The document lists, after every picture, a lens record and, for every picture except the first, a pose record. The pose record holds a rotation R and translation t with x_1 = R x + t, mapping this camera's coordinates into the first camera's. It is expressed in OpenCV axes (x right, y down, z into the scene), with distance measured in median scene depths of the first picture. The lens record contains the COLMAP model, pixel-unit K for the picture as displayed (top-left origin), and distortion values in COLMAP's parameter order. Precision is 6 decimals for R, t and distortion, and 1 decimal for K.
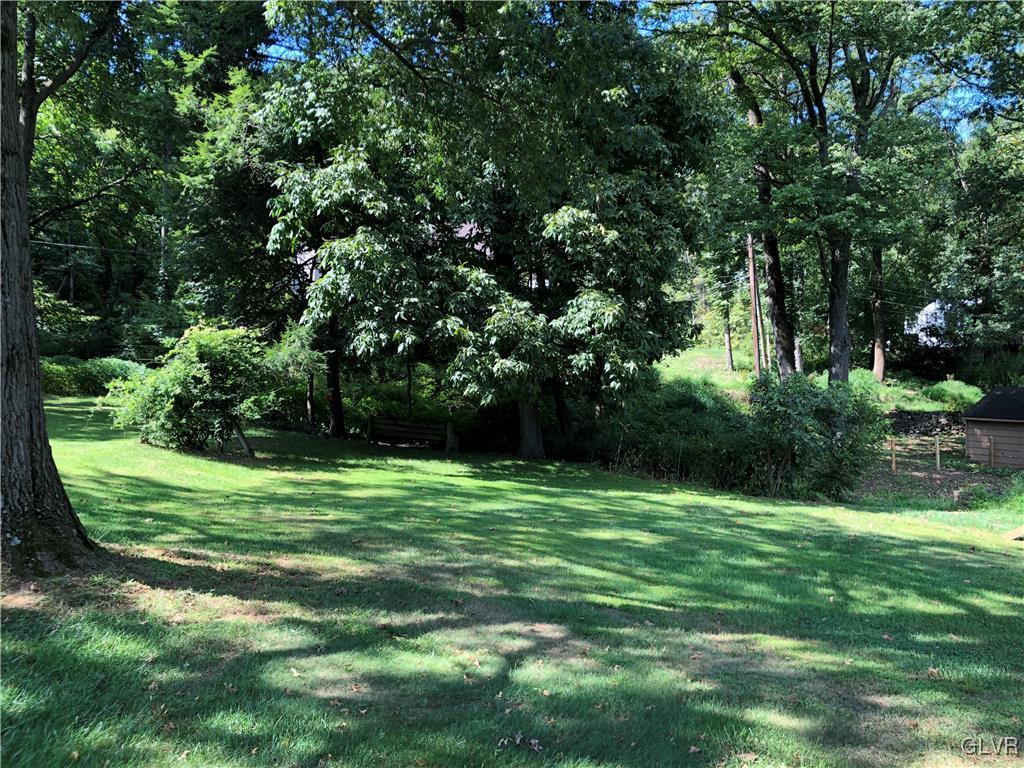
lens RADIAL K [[840.2, 0, 512.0], [0, 840.2, 384.0], [0, 0, 1]] dist [0.180781, -0.000055]
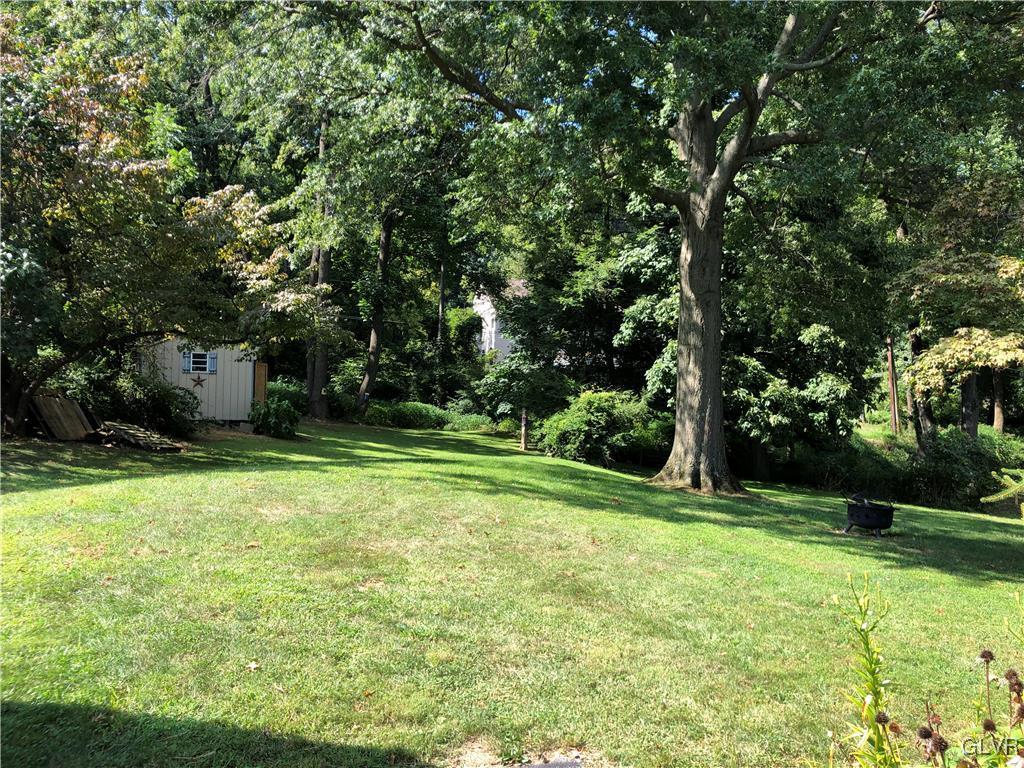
lens RADIAL K [[838.7, 0, 512.0], [0, 838.7, 384.0], [0, 0, 1]] dist [0.002273, 0.000295]
pose [[0.992811, 0.024307, -0.117199, -0.319419], [-0.029944, 0.998466, -0.046579, 0.001490], [0.115887, 0.049754, 0.992016, -0.670770]]
